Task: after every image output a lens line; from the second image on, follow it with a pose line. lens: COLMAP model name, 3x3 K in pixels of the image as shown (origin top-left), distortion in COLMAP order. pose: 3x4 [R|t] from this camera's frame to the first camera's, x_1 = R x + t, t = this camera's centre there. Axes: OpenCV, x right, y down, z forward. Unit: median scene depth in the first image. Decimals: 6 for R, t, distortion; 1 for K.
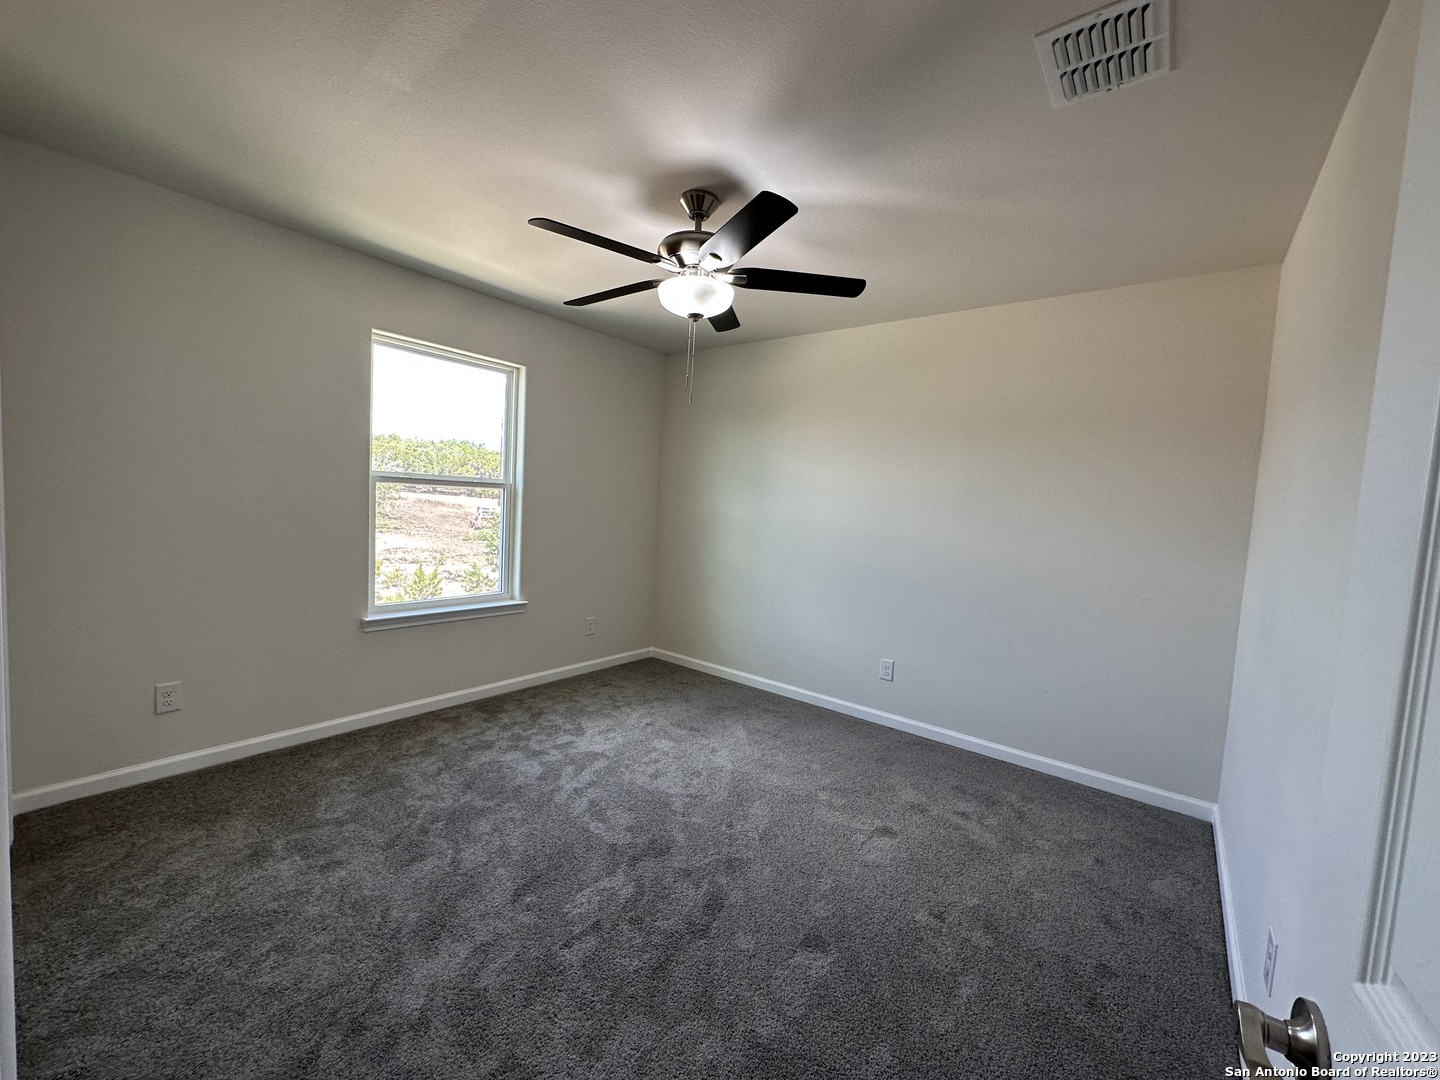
lens RADIAL K [[580.8, 0, 710.3], [0, 580.8, 534.3], [0, 0, 1]] dist [-0.001416, 0.000795]
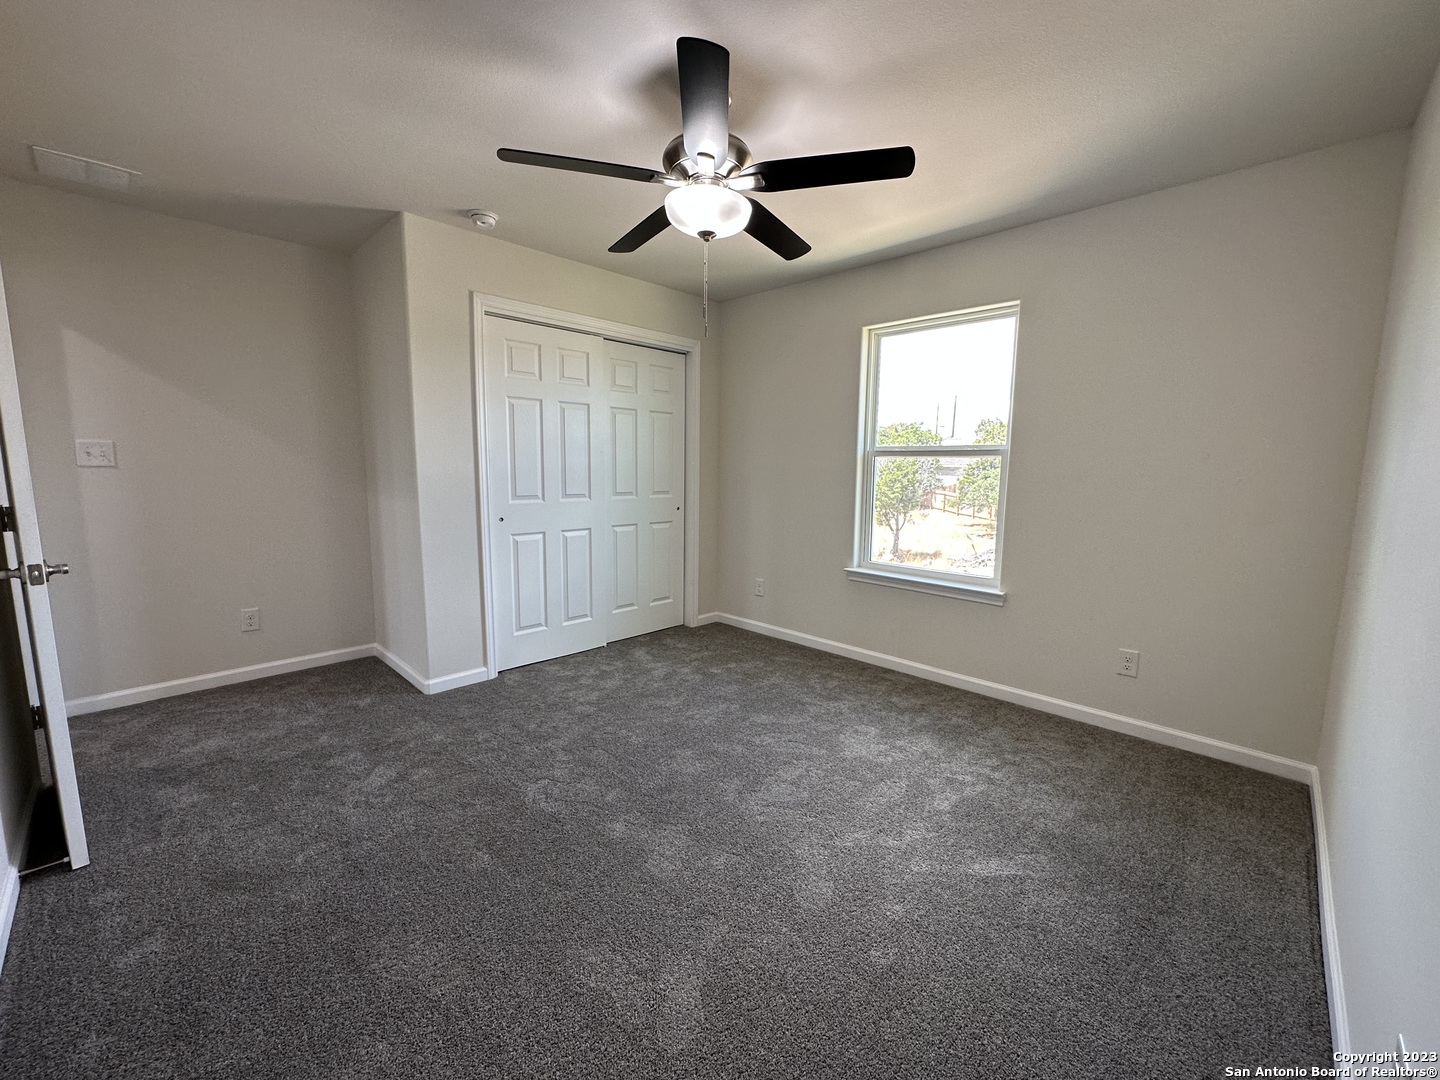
lens RADIAL K [[580.8, 0, 713.7], [0, 580.8, 534.9], [0, 0, 1]] dist [-0.001416, 0.000795]
pose [[-0.093062, 0.075301, -0.992809, 0.575571], [-0.065876, 0.994485, 0.081603, -0.006938], [0.993479, 0.072997, -0.087588, 0.725996]]
